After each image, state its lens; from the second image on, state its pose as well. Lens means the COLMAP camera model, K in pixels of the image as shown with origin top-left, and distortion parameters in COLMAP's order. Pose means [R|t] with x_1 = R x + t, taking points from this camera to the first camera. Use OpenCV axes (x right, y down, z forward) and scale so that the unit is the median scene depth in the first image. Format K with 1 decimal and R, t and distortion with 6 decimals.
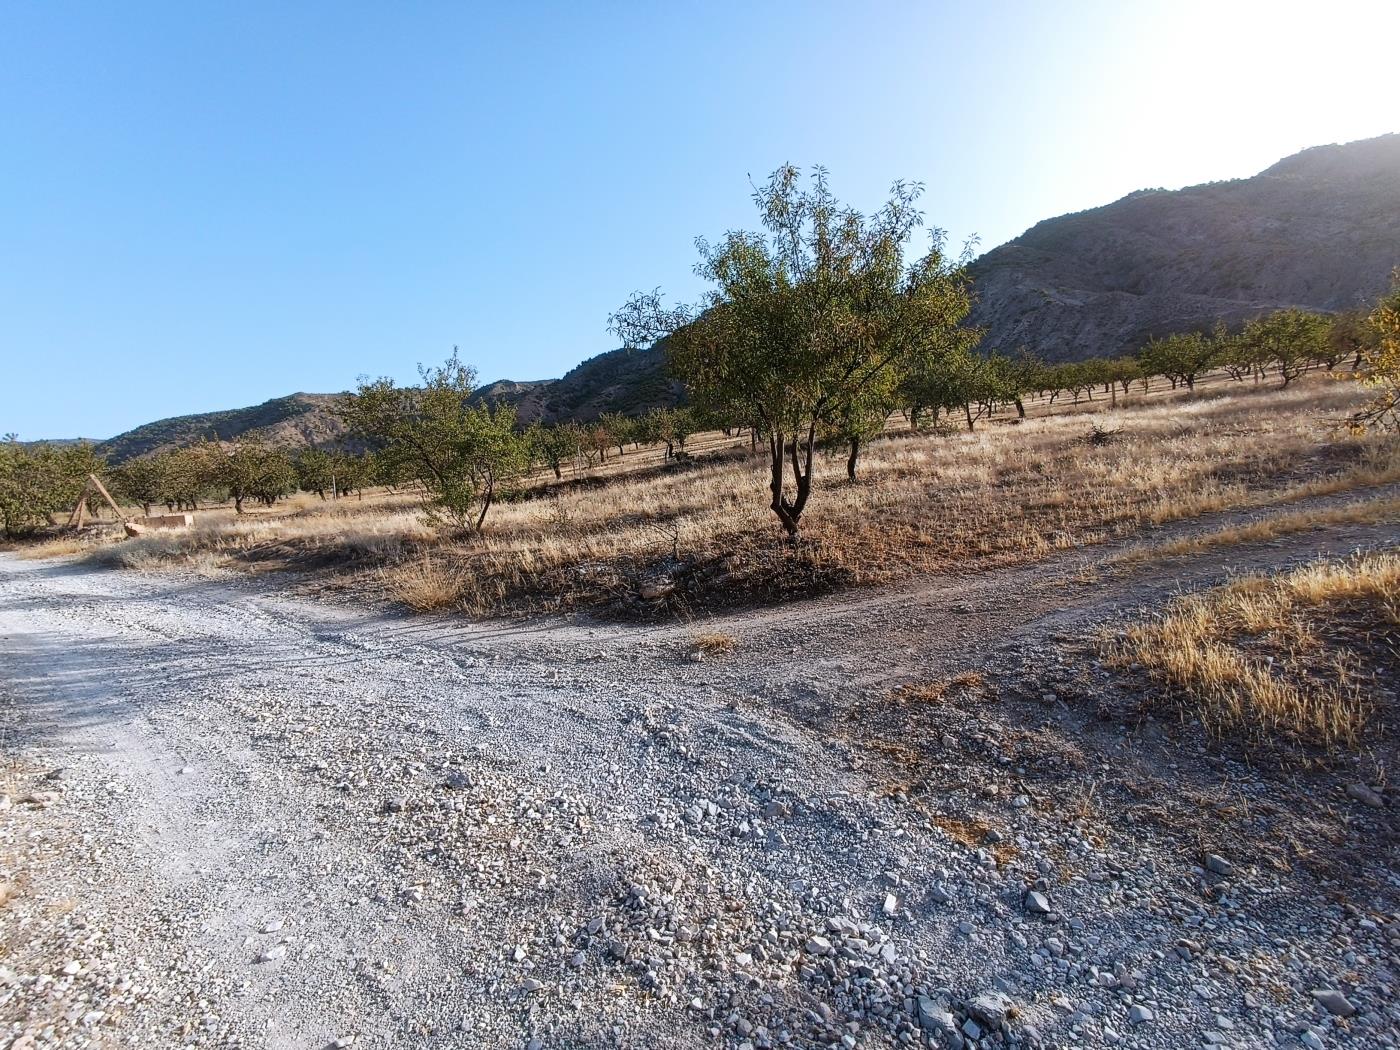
lens RADIAL K [[983.0, 0, 709.1], [0, 983.0, 527.7], [0, 0, 1]] dist [0.006800, -0.017254]
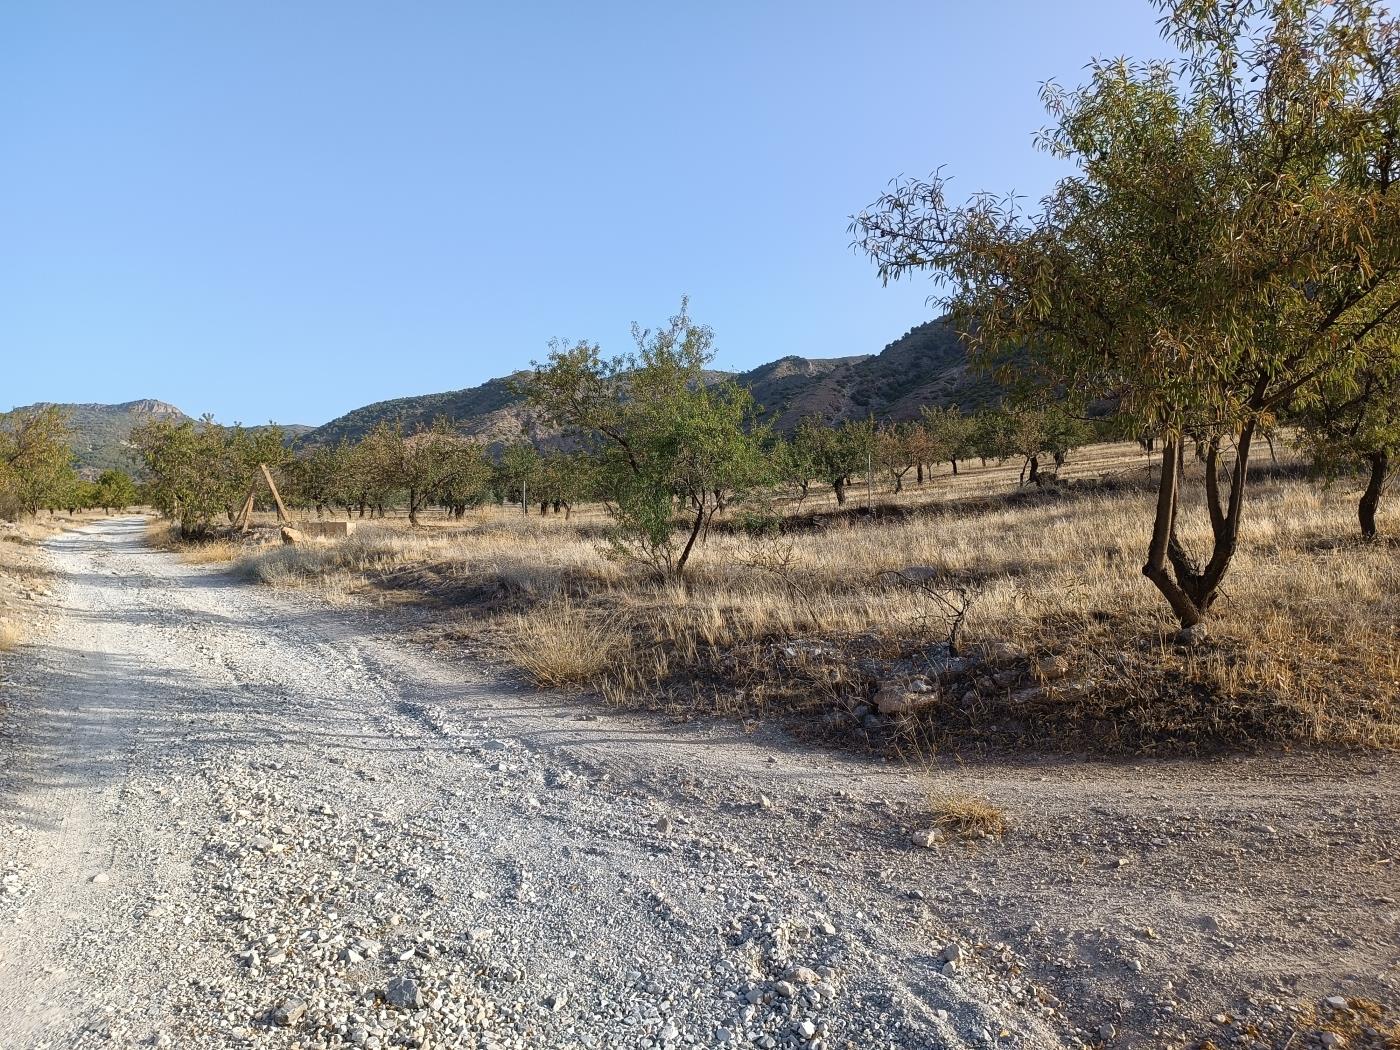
lens RADIAL K [[1188.0, 0, 700.0], [0, 1188.0, 525.0], [0, 0, 1]] dist [0.040068, -0.015109]
pose [[0.882667, 0.061364, -0.465976, 0.149442], [-0.087413, 0.995576, -0.034474, -0.002890], [0.461799, 0.071161, 0.884126, 0.324232]]
